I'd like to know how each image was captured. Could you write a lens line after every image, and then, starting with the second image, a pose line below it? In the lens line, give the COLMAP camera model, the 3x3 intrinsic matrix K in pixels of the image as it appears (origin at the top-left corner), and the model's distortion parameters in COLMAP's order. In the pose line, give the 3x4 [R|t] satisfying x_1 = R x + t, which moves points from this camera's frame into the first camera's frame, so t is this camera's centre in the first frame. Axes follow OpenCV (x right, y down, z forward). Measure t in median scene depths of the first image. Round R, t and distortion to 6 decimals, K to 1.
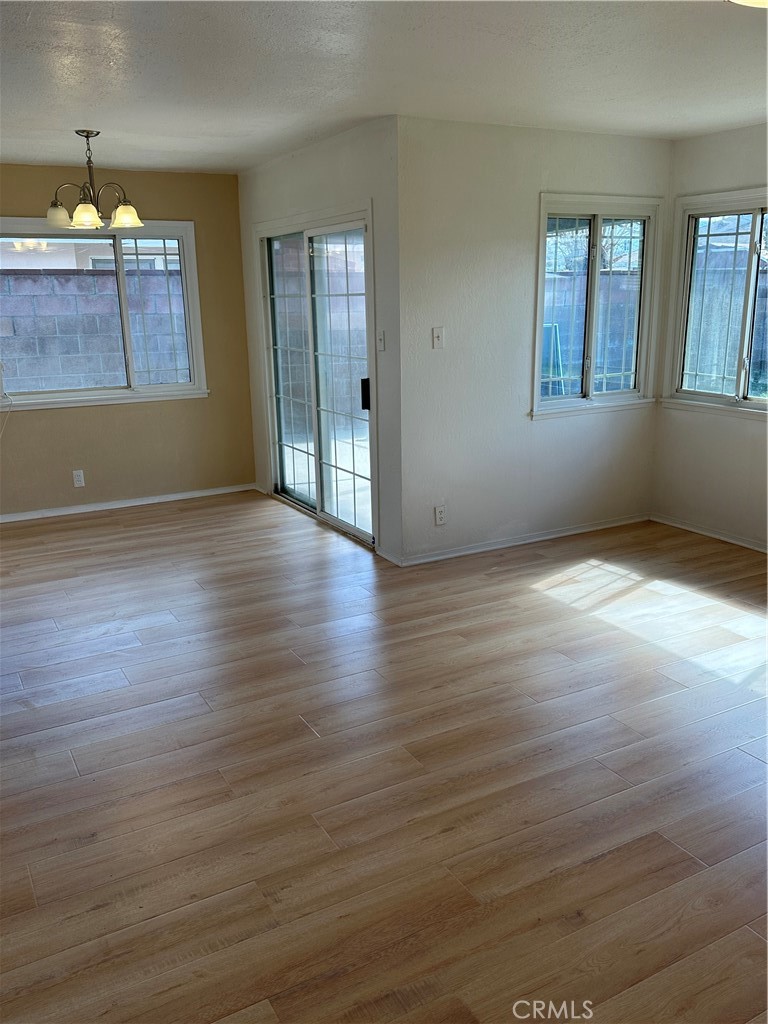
lens RADIAL K [[835.3, 0, 384.0], [0, 835.3, 512.0], [0, 0, 1]] dist [0.002854, 0.000579]
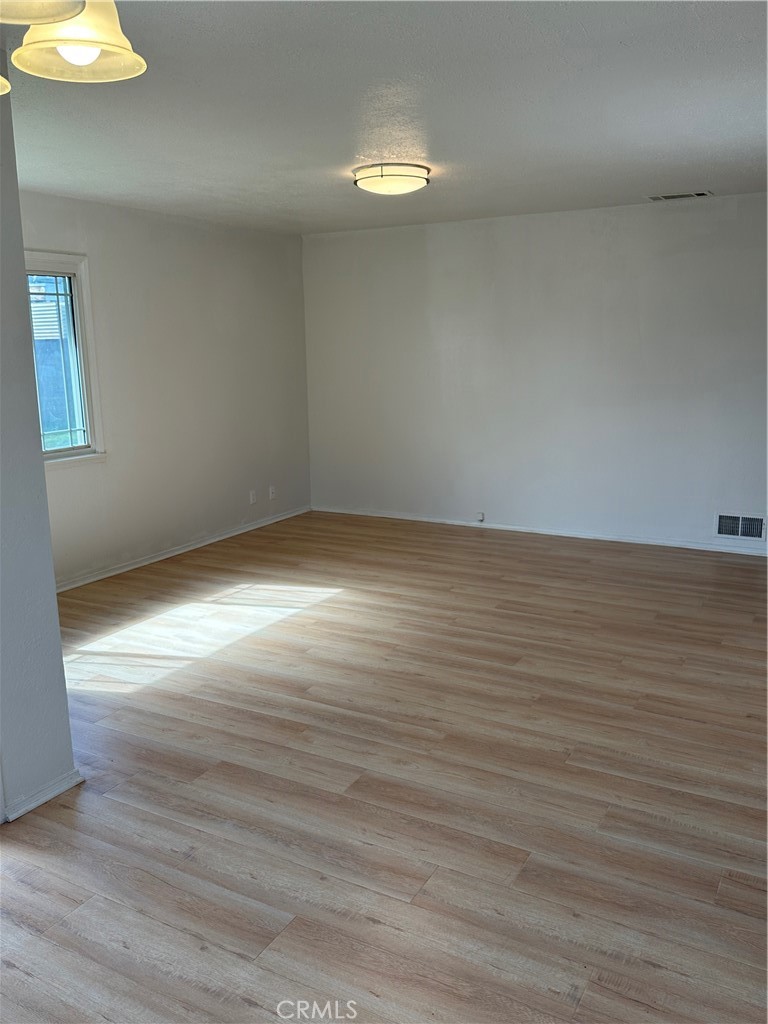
lens RADIAL K [[835.3, 0, 384.0], [0, 835.3, 512.0], [0, 0, 1]] dist [0.002854, 0.000579]
pose [[-0.524475, -0.145962, 0.838821, -0.827650], [0.246771, 0.916850, 0.313833, -0.360989], [-0.814880, 0.371594, -0.444846, 1.448270]]
